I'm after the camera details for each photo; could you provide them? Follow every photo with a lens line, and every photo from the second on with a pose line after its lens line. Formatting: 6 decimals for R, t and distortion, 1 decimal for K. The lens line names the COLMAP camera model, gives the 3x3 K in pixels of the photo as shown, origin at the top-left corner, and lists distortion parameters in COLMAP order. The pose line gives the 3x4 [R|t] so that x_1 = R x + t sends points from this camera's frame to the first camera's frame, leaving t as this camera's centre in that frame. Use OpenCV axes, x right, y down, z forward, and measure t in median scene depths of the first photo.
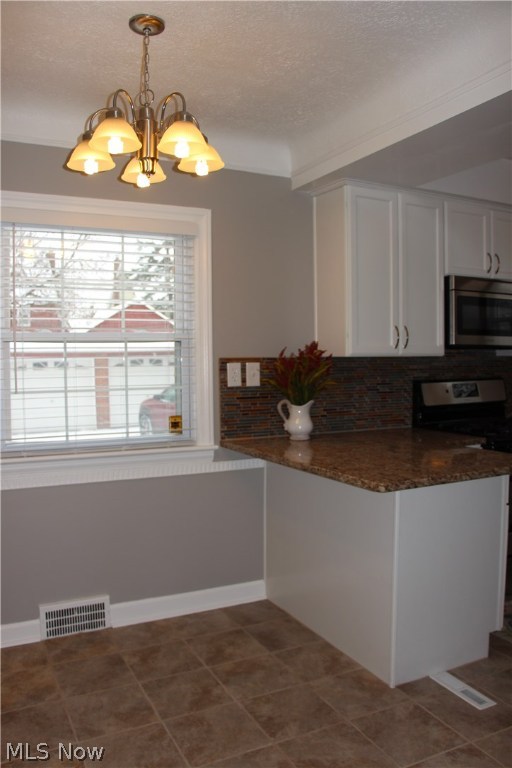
lens RADIAL K [[631.8, 0, 260.0], [0, 631.8, 386.2], [0, 0, 1]] dist [-0.195338, 0.155348]
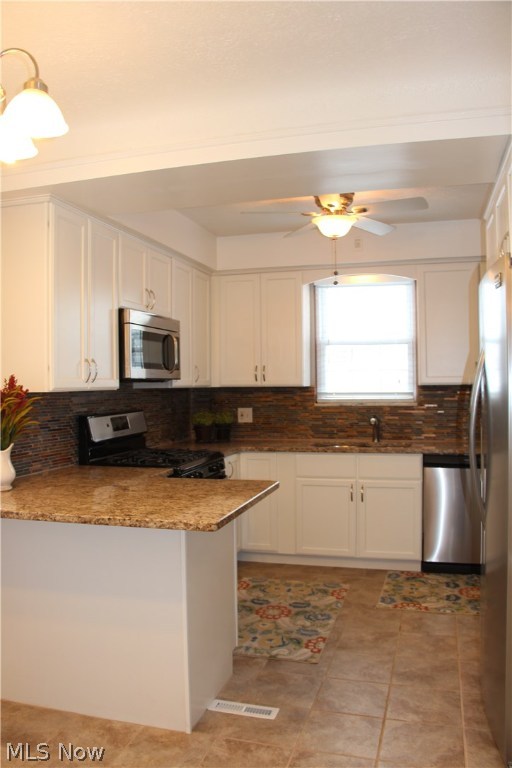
lens RADIAL K [[631.8, 0, 260.0], [0, 631.8, 386.2], [0, 0, 1]] dist [-0.195338, 0.155348]
pose [[0.678798, -0.008979, 0.734270, -0.305966], [0.047644, 0.998357, -0.031837, -0.012718], [-0.732777, 0.056594, 0.678111, 0.180397]]
